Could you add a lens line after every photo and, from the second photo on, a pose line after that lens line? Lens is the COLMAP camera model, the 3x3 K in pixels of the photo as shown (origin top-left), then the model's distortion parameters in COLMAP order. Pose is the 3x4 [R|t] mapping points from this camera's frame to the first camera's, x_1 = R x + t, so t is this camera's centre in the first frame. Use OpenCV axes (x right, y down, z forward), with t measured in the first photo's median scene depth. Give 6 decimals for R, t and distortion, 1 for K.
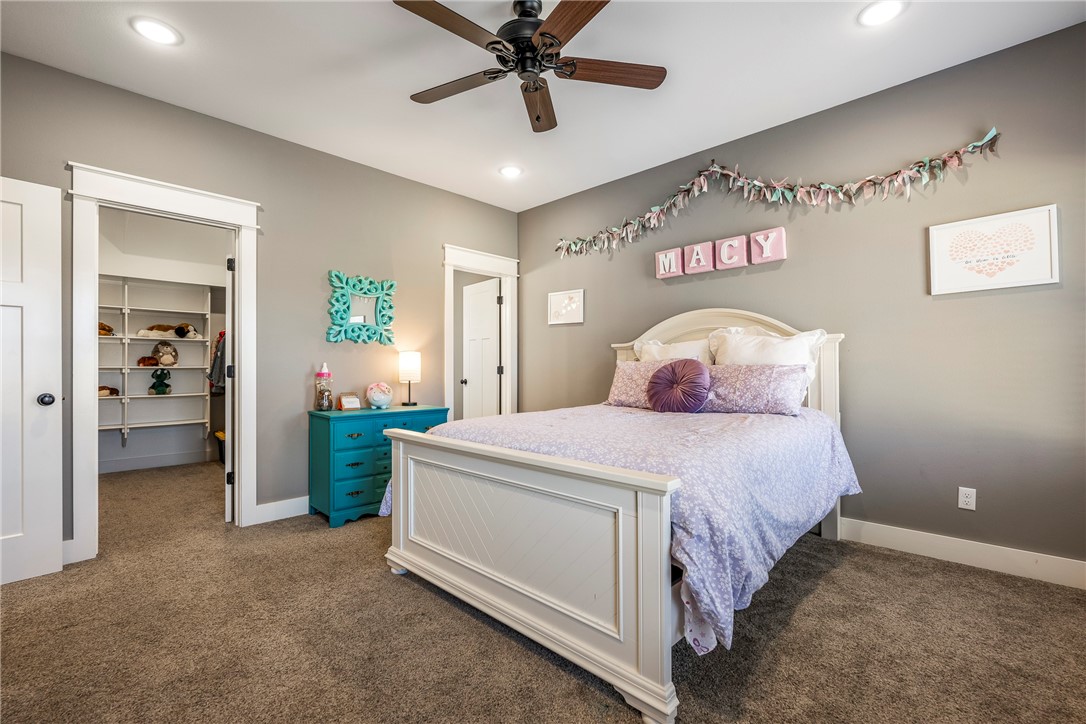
lens RADIAL K [[482.0, 0, 537.3], [0, 482.0, 363.9], [0, 0, 1]] dist [0.000499, 0.000095]
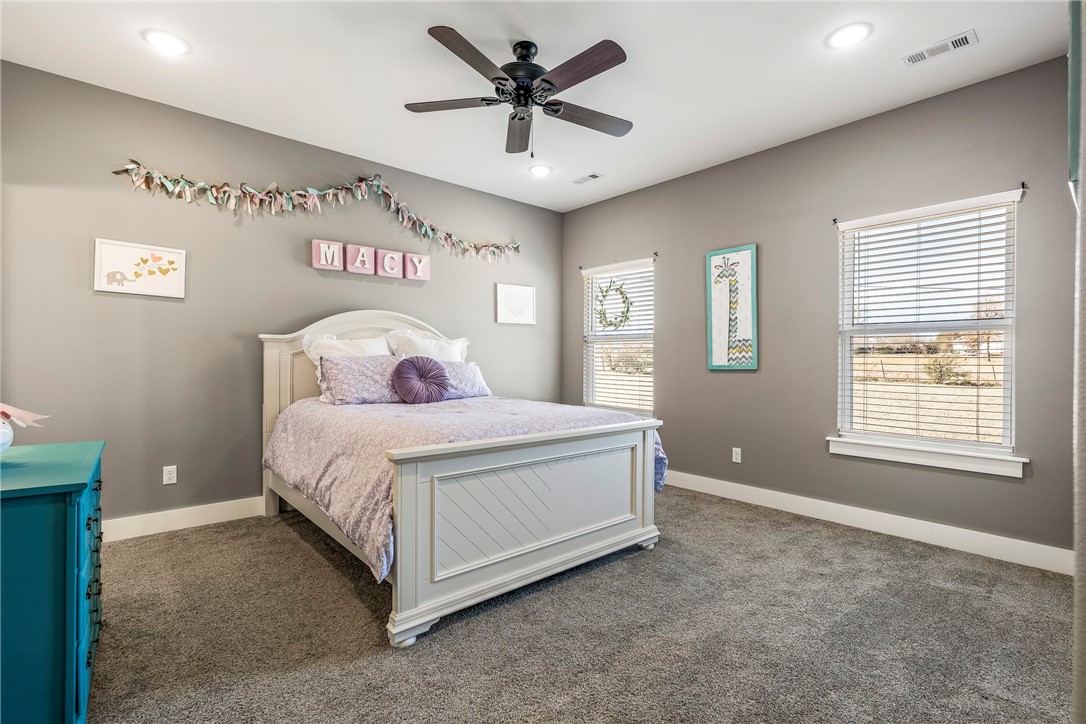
lens RADIAL K [[507.8, 0, 544.3], [0, 507.8, 360.9], [0, 0, 1]] dist [-0.003718, -0.000019]
pose [[0.058604, 0.007141, 0.998256, -0.810313], [-0.011866, 0.999909, -0.006456, 0.004409], [-0.998211, -0.011467, 0.058683, 0.579403]]
